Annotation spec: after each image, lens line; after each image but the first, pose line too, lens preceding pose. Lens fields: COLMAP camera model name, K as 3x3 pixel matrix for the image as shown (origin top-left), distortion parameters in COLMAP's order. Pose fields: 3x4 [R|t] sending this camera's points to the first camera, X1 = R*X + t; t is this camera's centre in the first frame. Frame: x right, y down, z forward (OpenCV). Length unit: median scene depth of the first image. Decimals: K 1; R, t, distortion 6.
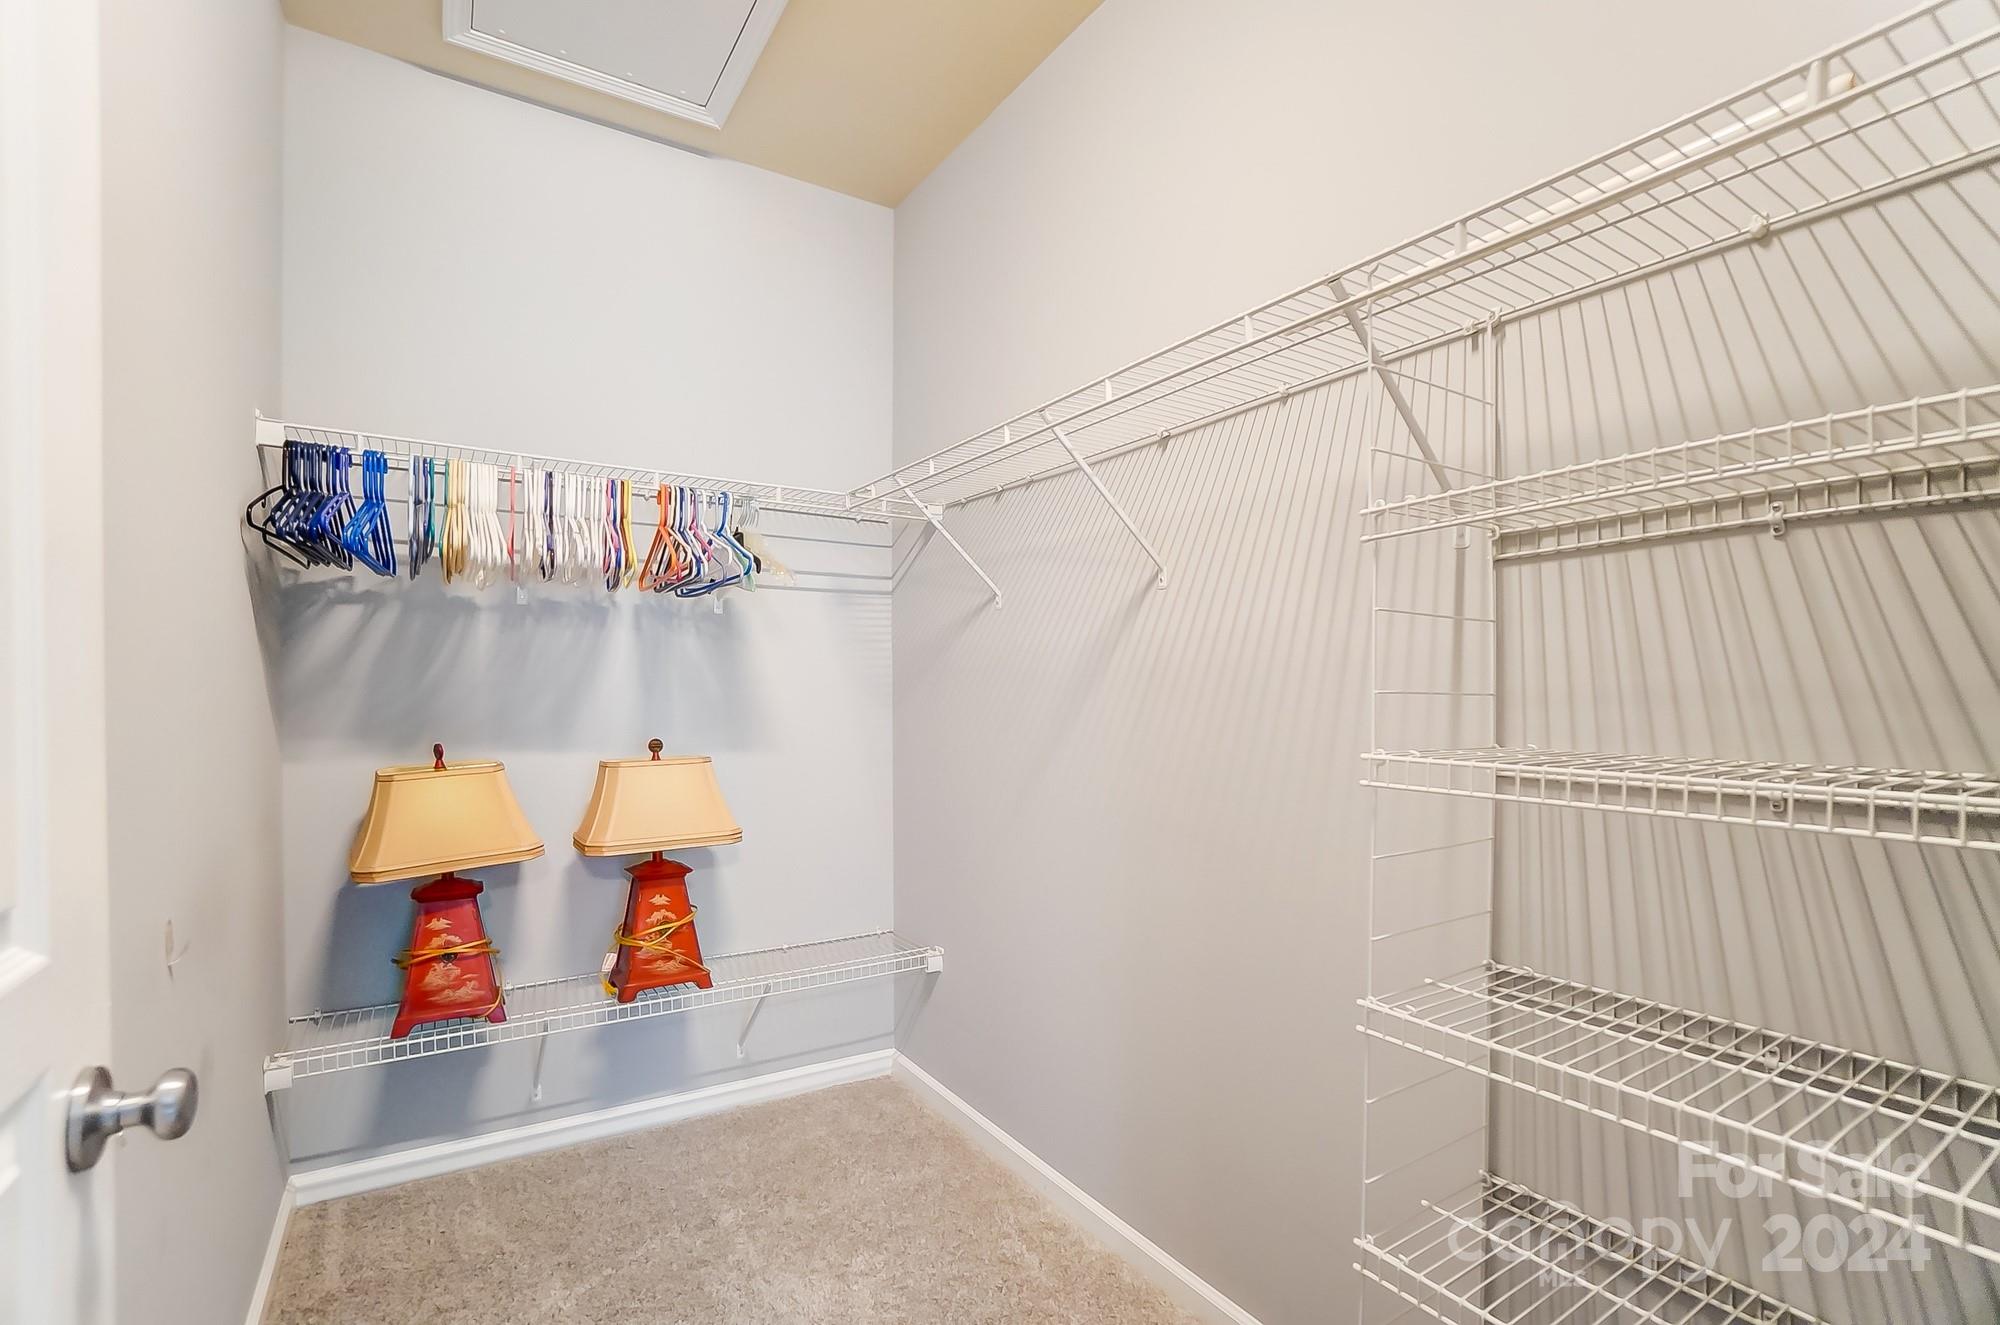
lens RADIAL K [[902.1, 0, 1000.2], [0, 902.1, 697.8], [0, 0, 1]] dist [-0.104467, 0.021245]
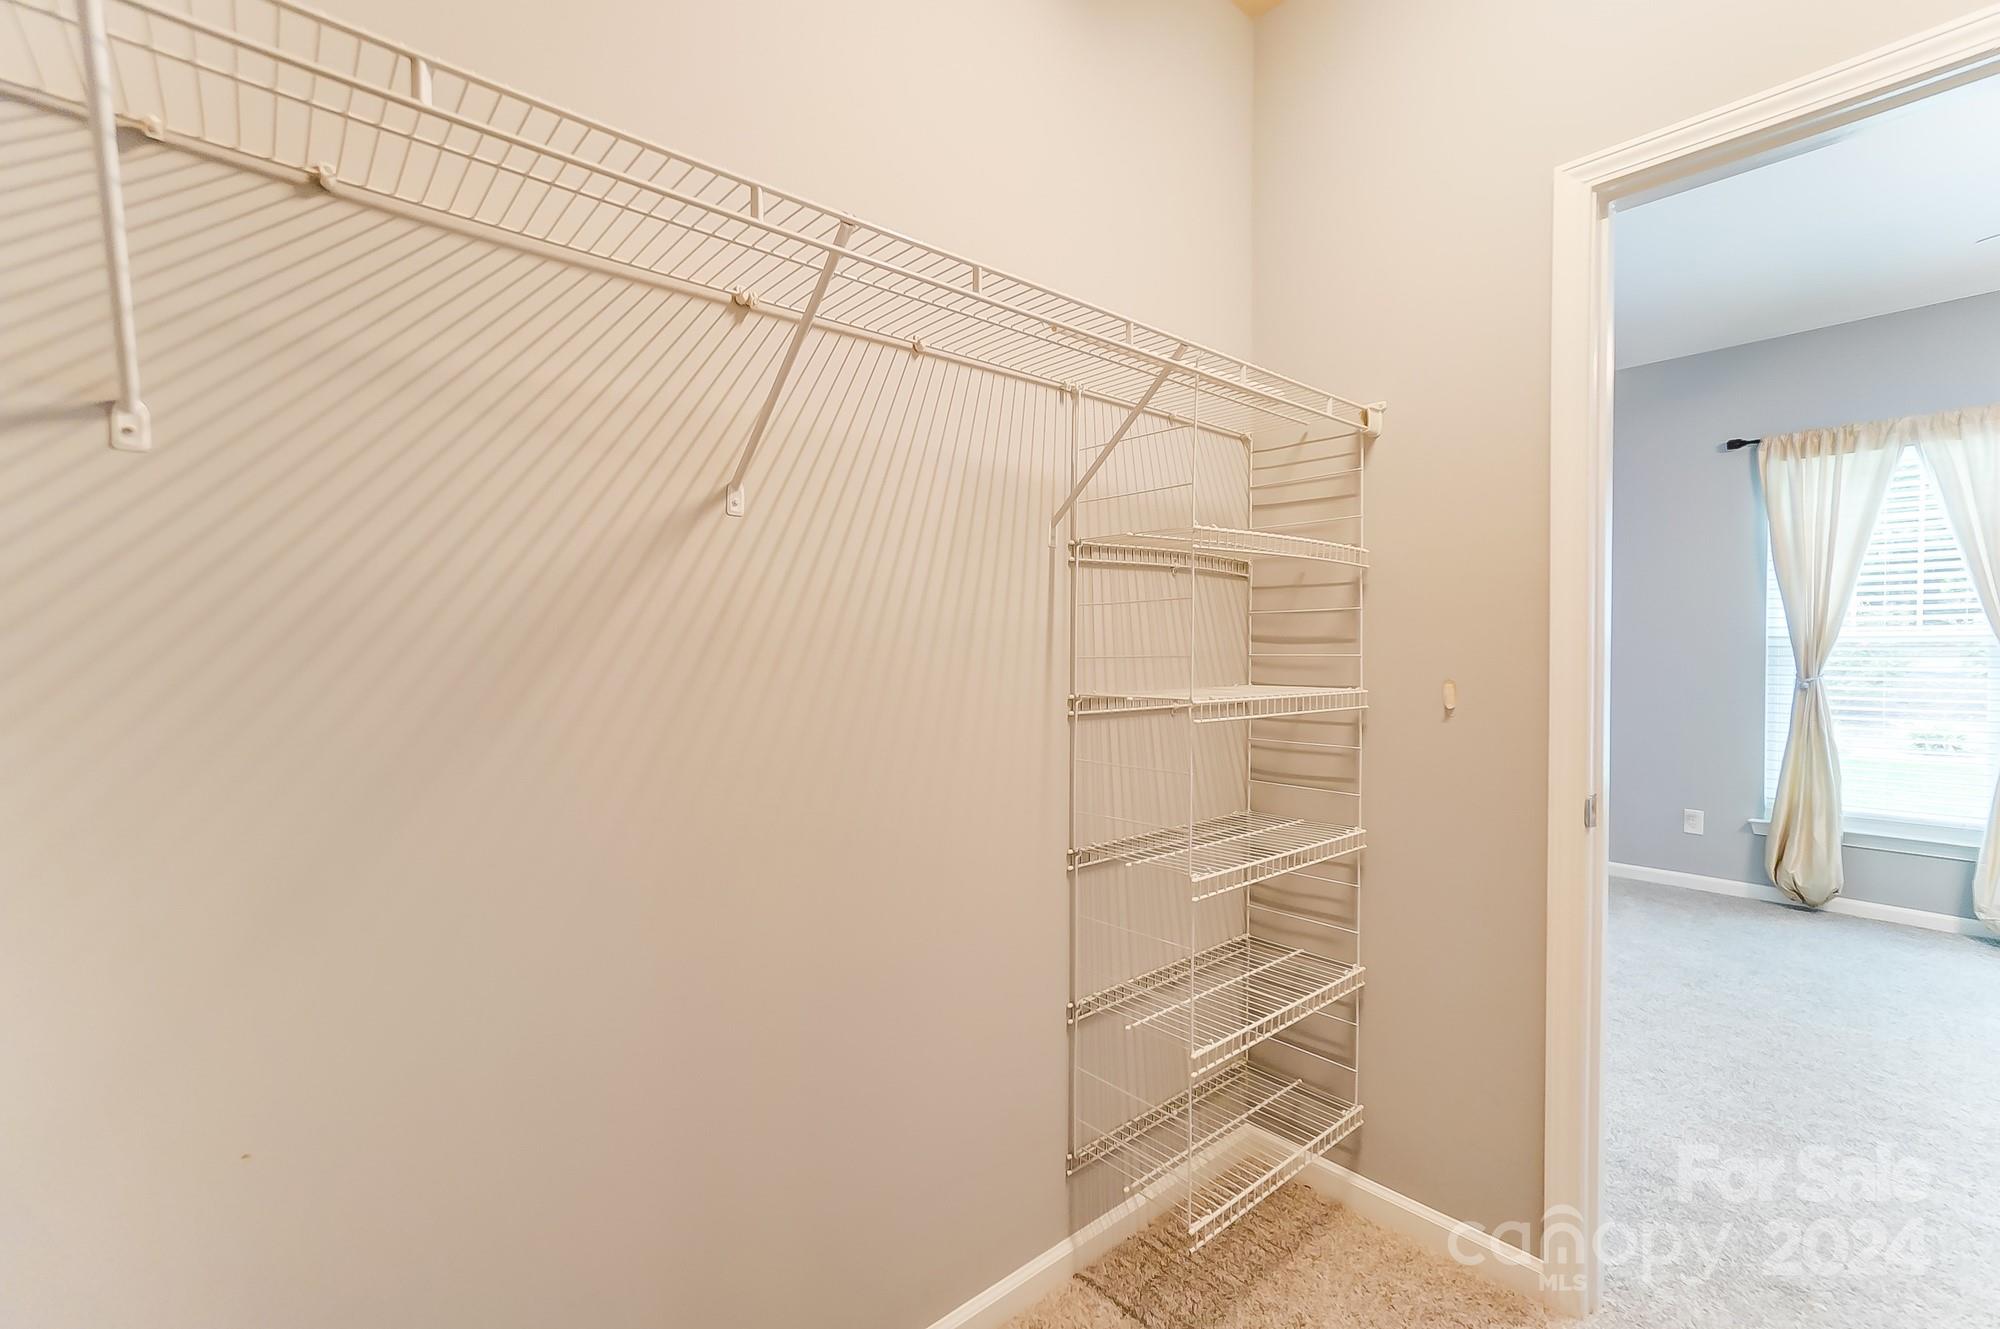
lens RADIAL K [[885.1, 0, 992.8], [0, 885.1, 657.5], [0, 0, 1]] dist [-0.000971, 0.000373]
pose [[-0.140678, -0.009525, 0.990010, -0.721884], [0.007612, 0.999914, 0.010702, -0.017197], [-0.990026, 0.009041, -0.140593, 1.168188]]
